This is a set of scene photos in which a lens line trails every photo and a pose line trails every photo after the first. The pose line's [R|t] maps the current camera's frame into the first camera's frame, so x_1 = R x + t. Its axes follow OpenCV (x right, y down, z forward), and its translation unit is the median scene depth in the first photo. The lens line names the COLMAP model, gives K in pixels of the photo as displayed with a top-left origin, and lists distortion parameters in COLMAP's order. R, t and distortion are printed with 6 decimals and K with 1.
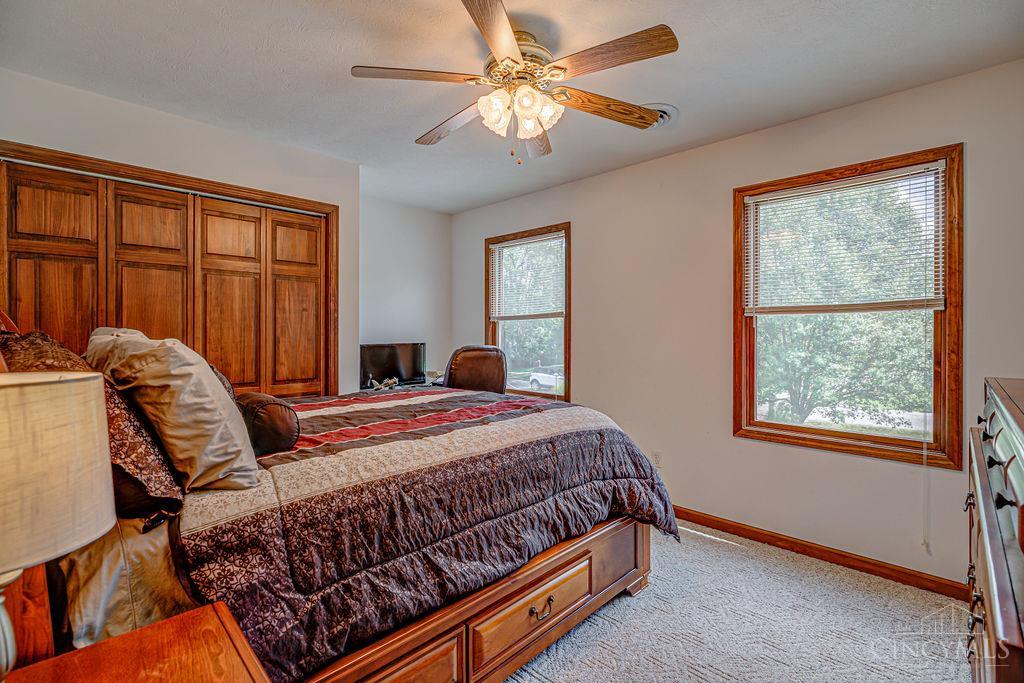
lens RADIAL K [[469.2, 0, 518.1], [0, 469.2, 337.8], [0, 0, 1]] dist [-0.007420, 0.000745]
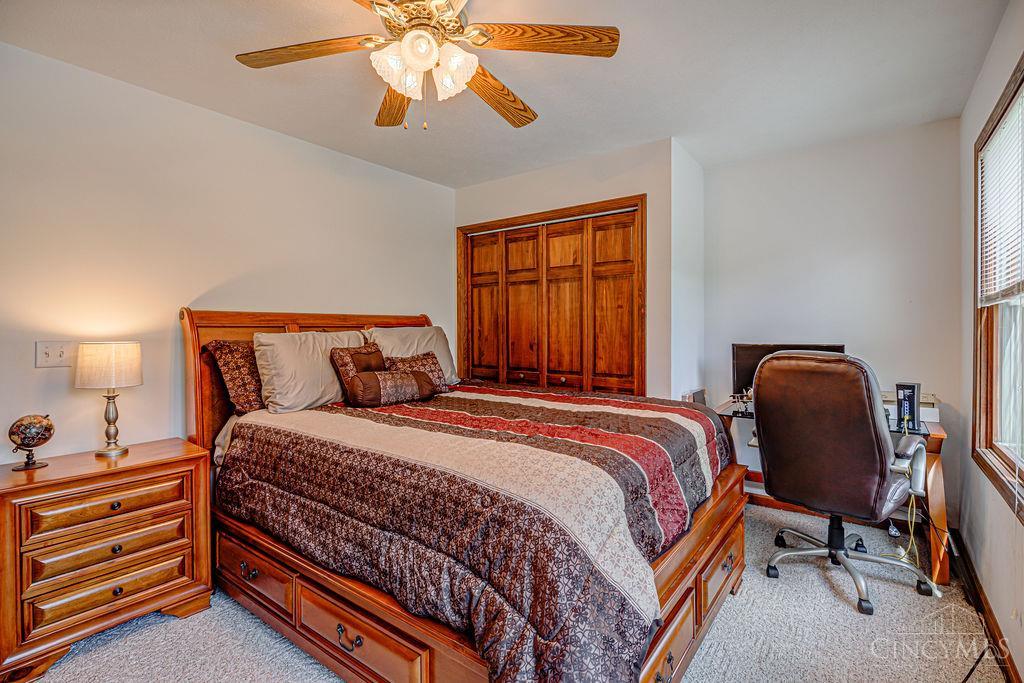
lens RADIAL K [[469.2, 0, 517.7], [0, 469.2, 332.3], [0, 0, 1]] dist [-0.007420, 0.000745]
pose [[0.120781, 0.007798, -0.992649, 0.580545], [-0.010713, 0.999921, 0.006551, -0.009509], [0.992621, 0.009843, 0.120855, 0.721479]]
